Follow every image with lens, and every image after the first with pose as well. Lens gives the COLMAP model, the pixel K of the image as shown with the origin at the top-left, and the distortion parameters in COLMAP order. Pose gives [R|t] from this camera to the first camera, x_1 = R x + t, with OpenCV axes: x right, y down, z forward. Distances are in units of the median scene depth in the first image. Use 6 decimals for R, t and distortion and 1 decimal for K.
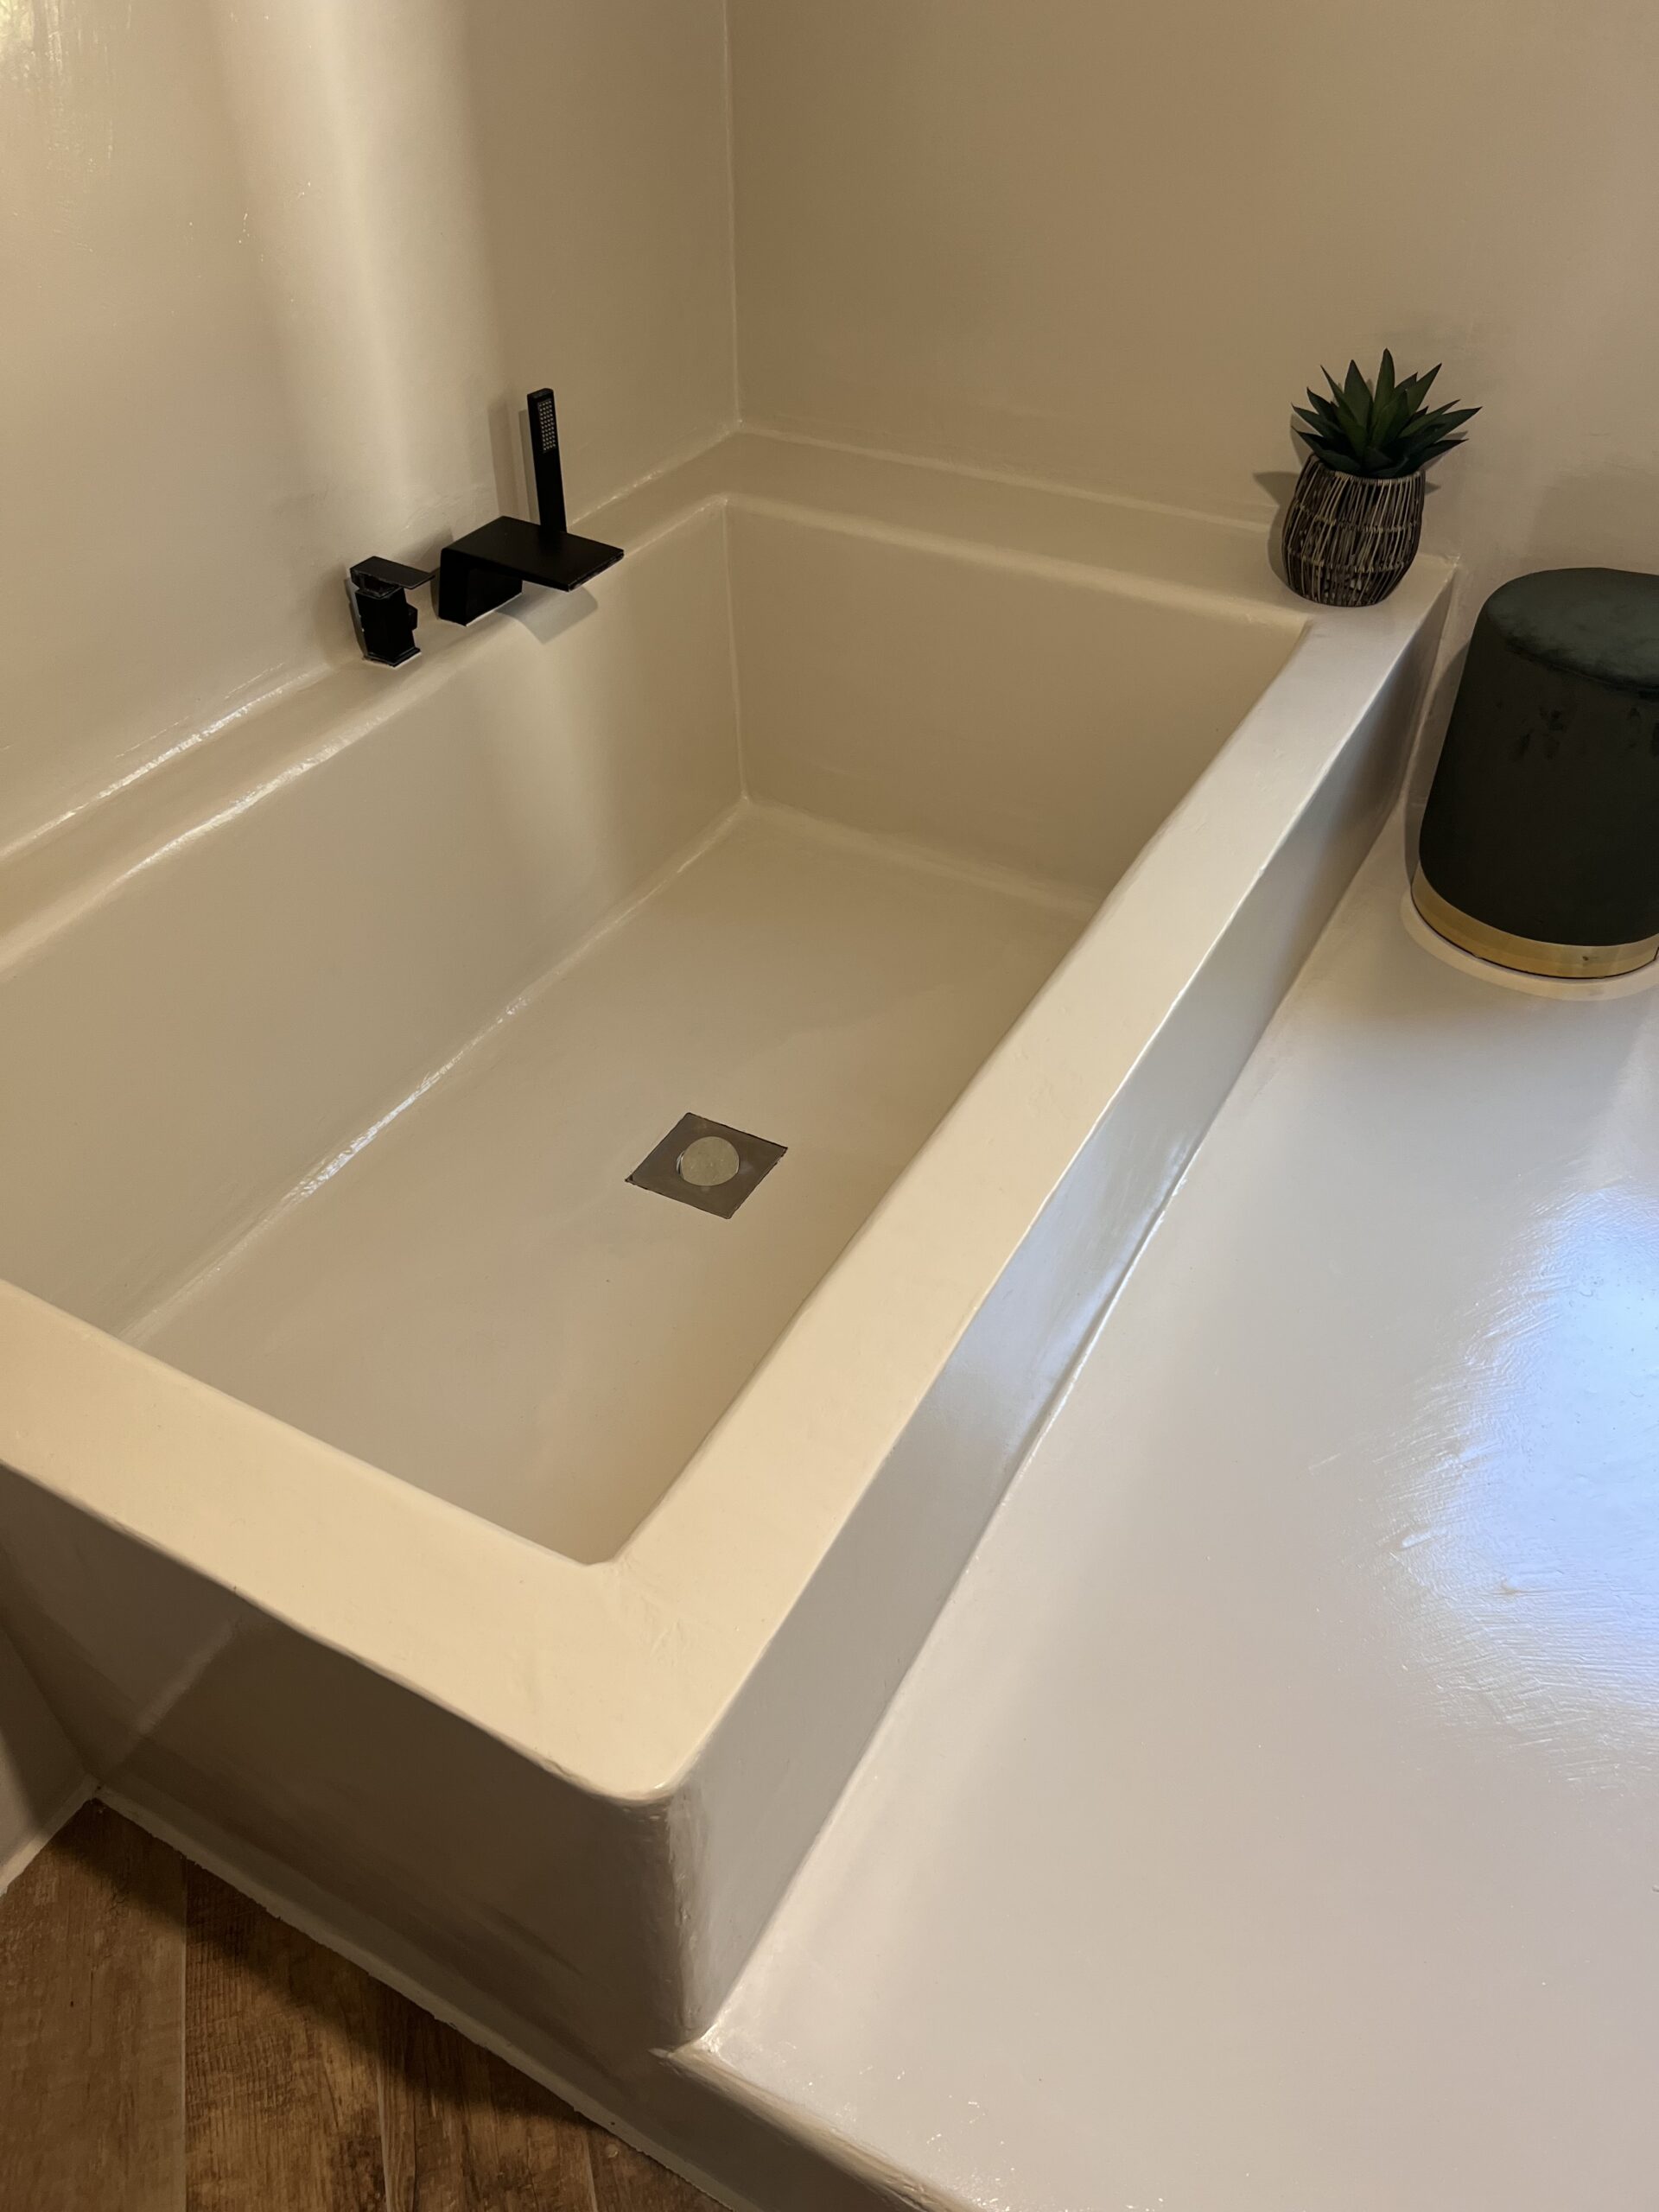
lens RADIAL K [[1659.8, 0, 824.9], [0, 1659.8, 1115.3], [0, 0, 1]] dist [0.056599, -0.053288]
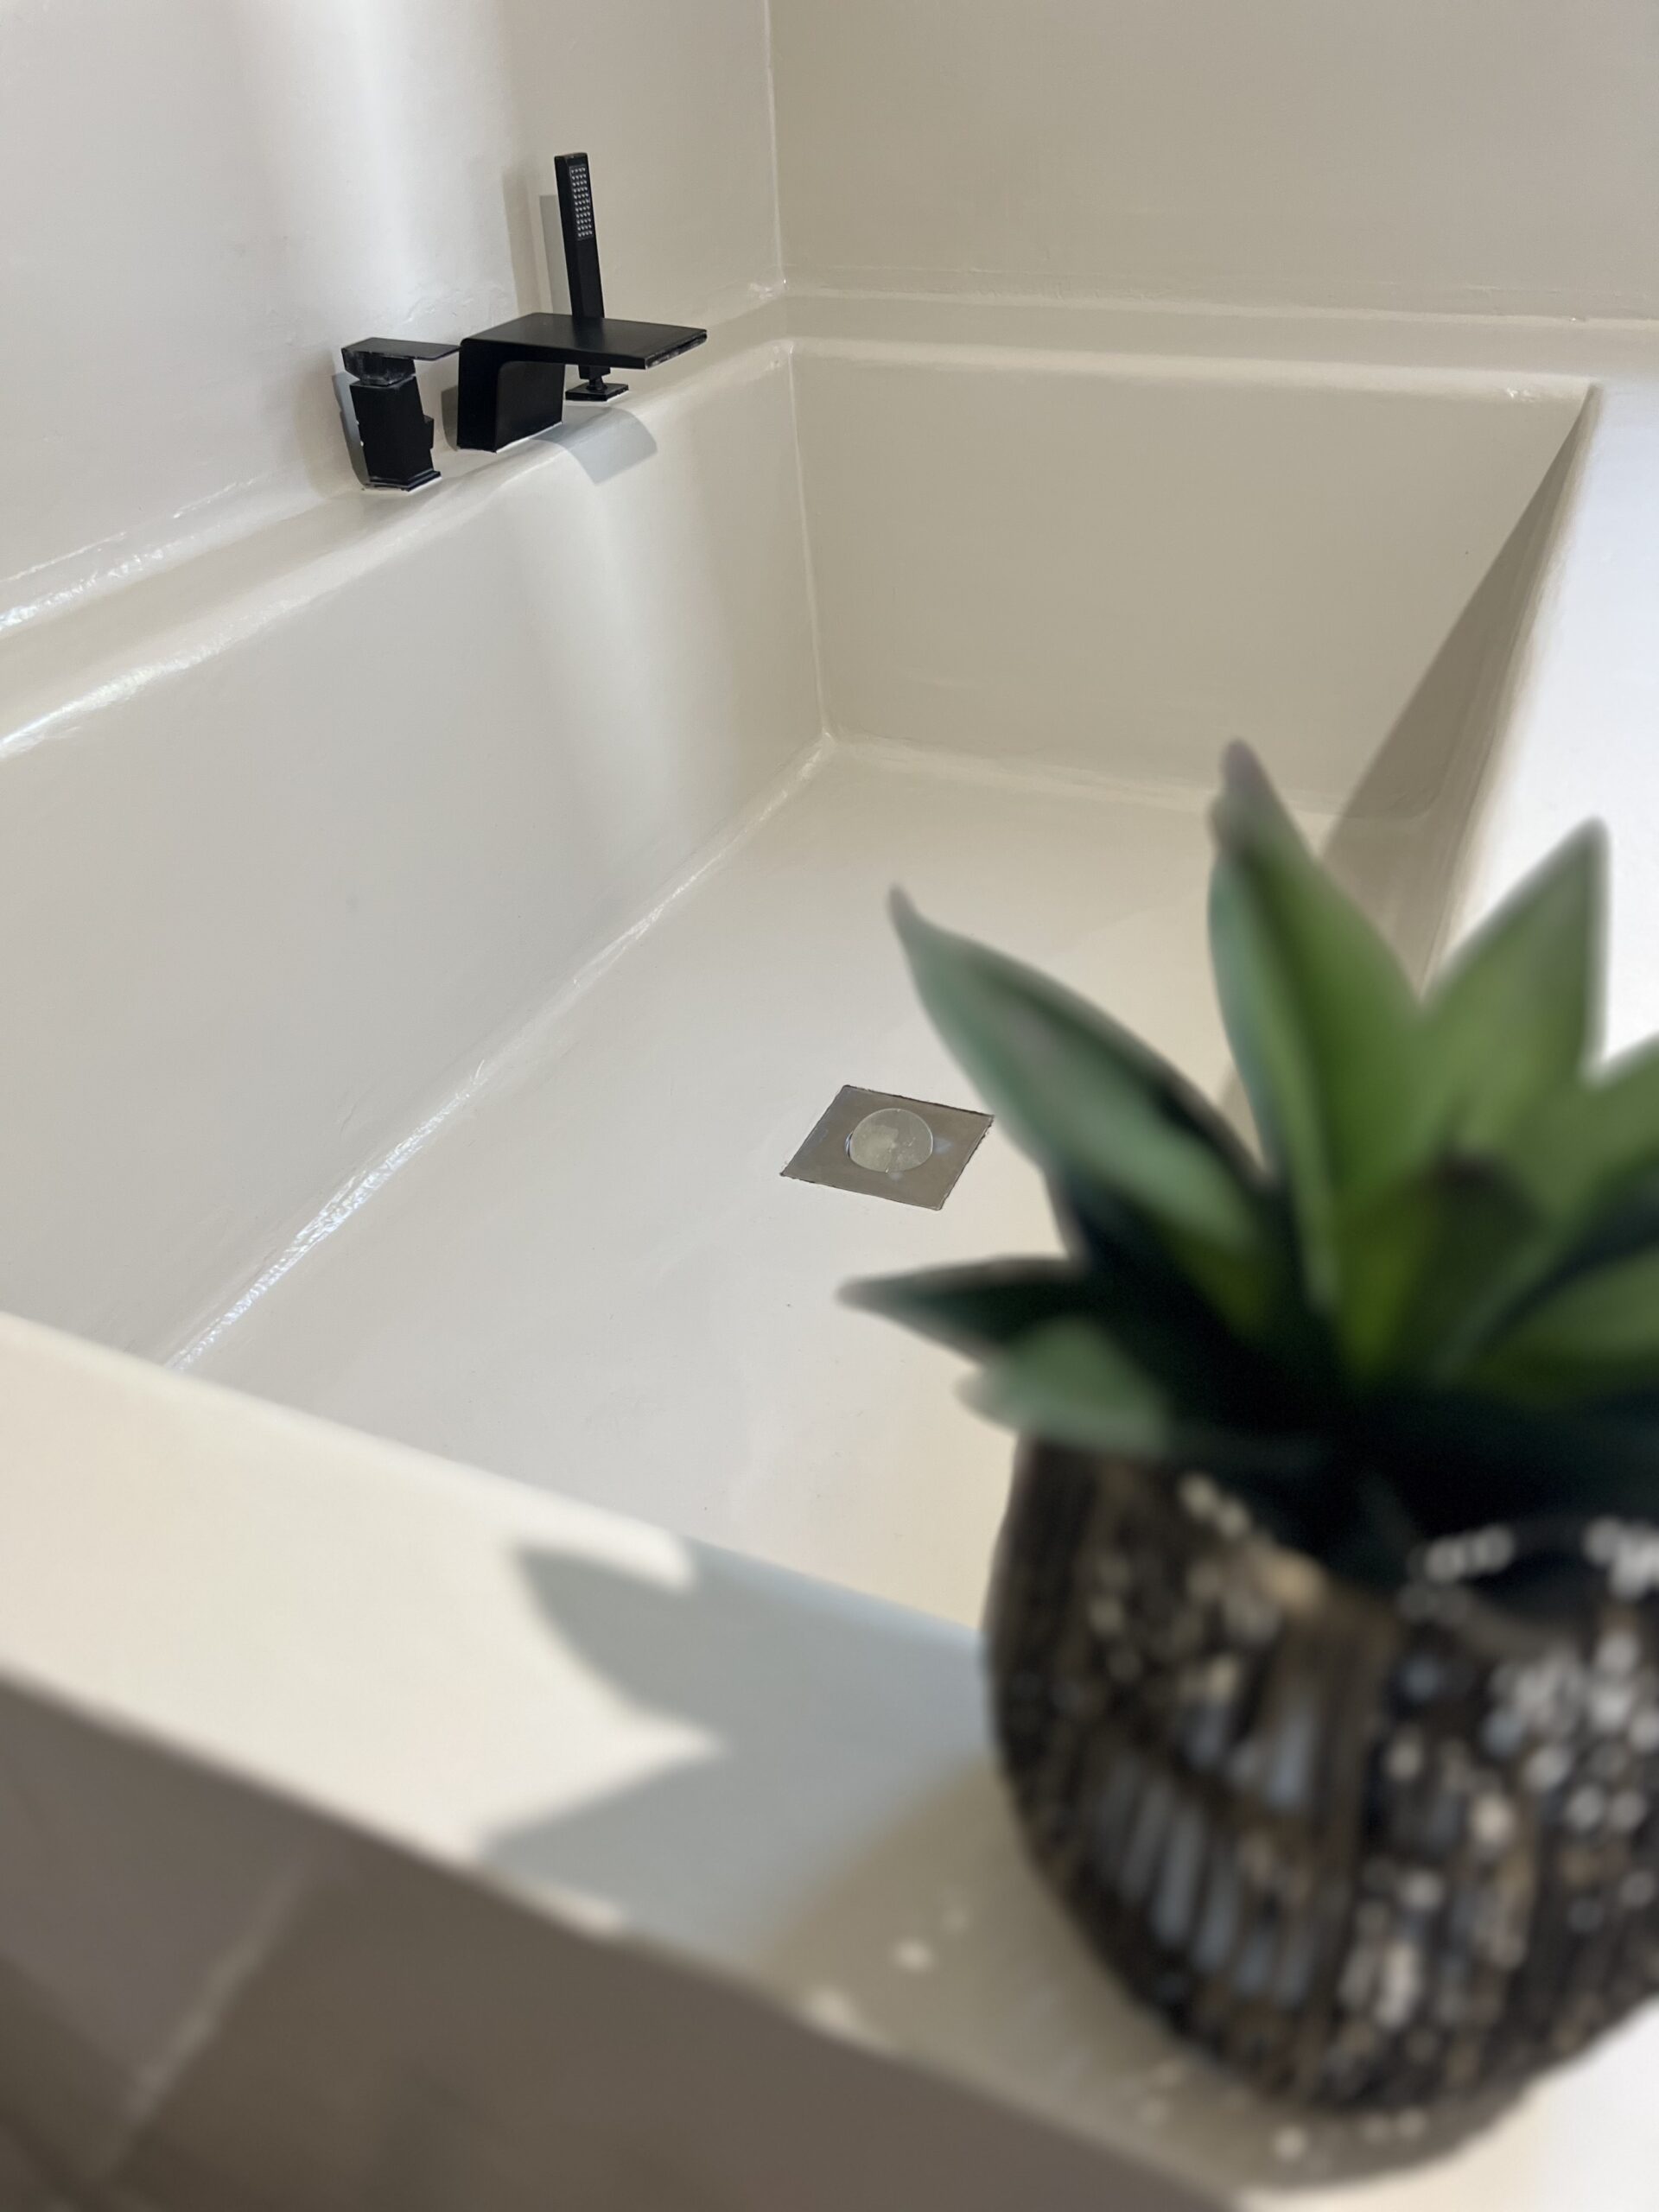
lens RADIAL K [[1659.8, 0, 824.9], [0, 1659.8, 1115.3], [0, 0, 1]] dist [0.056599, -0.053288]
pose [[0.995432, -0.082276, 0.048436, -0.132445], [0.086307, 0.992370, -0.088053, 0.077553], [-0.040822, 0.091831, 0.994938, 0.288871]]
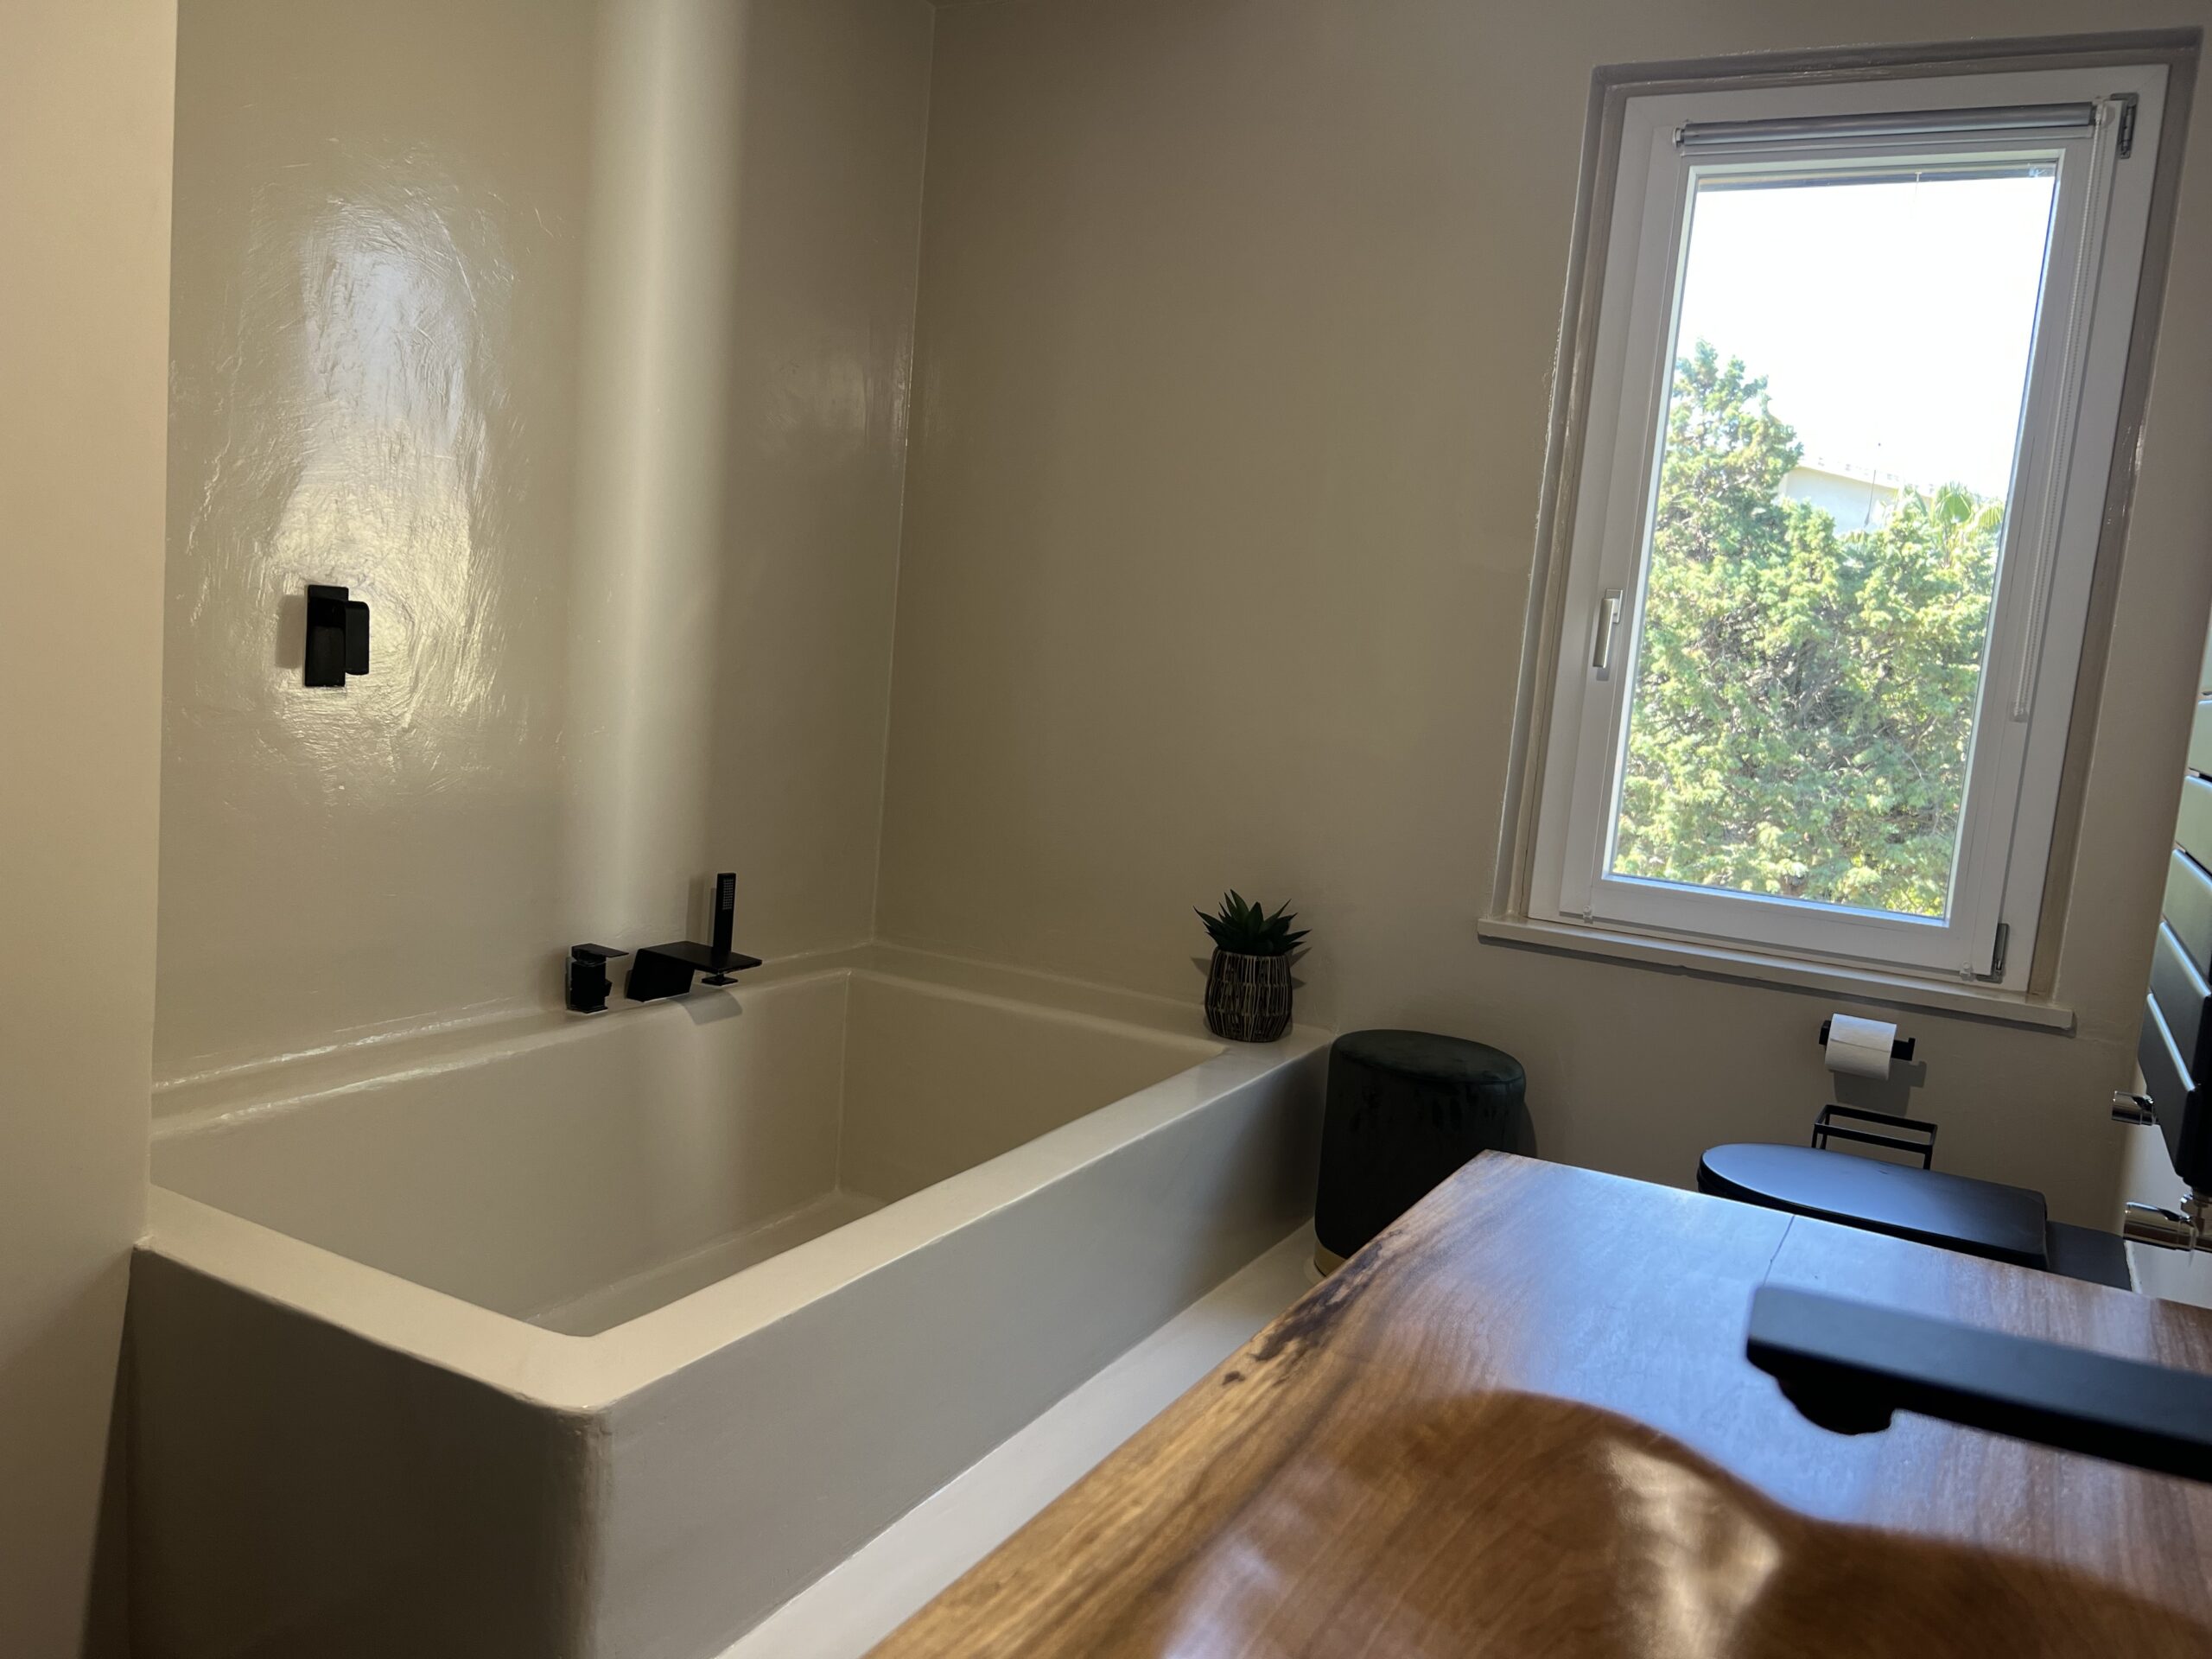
lens RADIAL K [[1658.4, 0, 1128.3], [0, 1658.4, 851.1], [0, 0, 1]] dist [0.011191, -0.007141]
pose [[0.996064, 0.083696, 0.029173, 0.151889], [-0.053822, 0.832647, -0.551182, 0.373135], [-0.070422, 0.547443, 0.833875, -0.302020]]
